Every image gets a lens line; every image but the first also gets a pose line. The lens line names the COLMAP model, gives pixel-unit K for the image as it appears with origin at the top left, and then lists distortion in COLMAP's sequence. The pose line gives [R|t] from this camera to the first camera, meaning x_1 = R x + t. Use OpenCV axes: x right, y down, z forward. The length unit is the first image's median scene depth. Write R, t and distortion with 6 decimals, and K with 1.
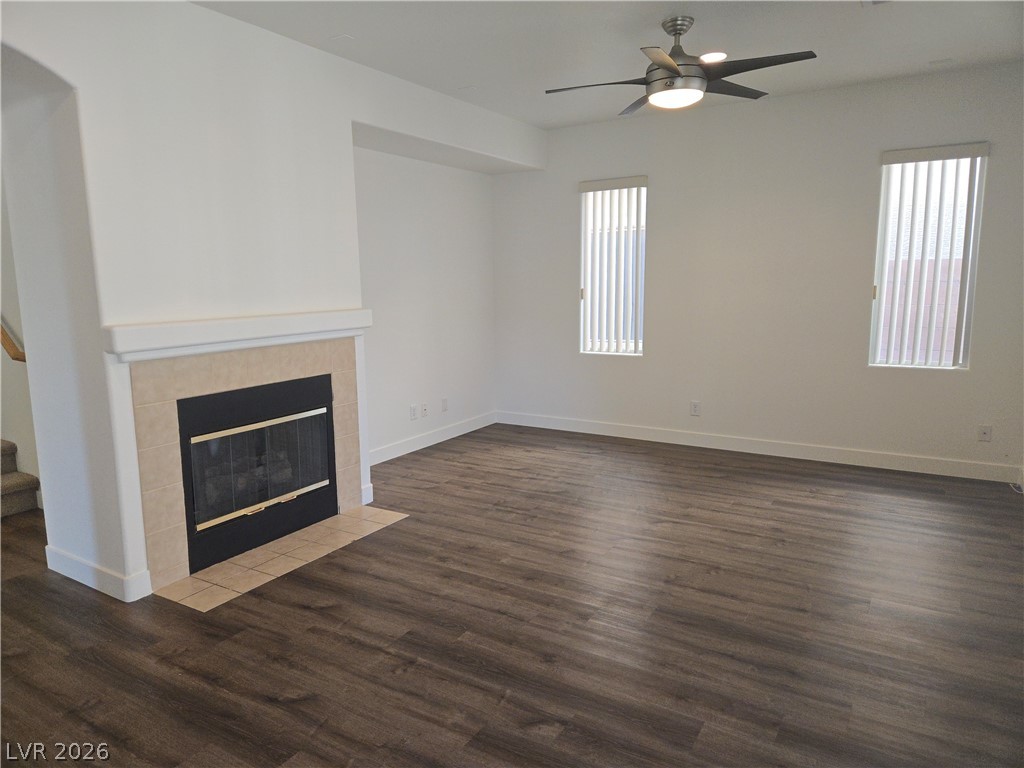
lens RADIAL K [[691.1, 0, 505.7], [0, 691.1, 379.5], [0, 0, 1]] dist [0.027022, -0.010815]
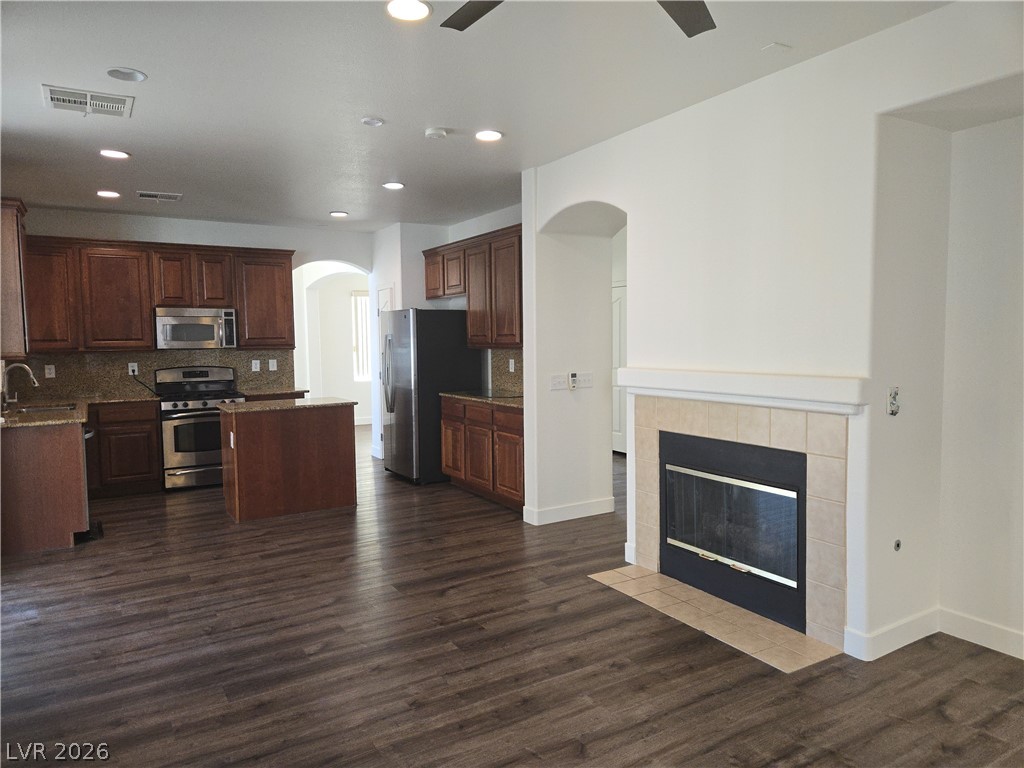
lens RADIAL K [[691.1, 0, 506.4], [0, 691.1, 386.4], [0, 0, 1]] dist [0.027022, -0.010815]
pose [[-0.466986, 0.087645, -0.879910, 0.728534], [-0.111495, 0.981298, 0.156916, -0.206979], [0.877207, 0.171383, -0.448481, 1.255488]]
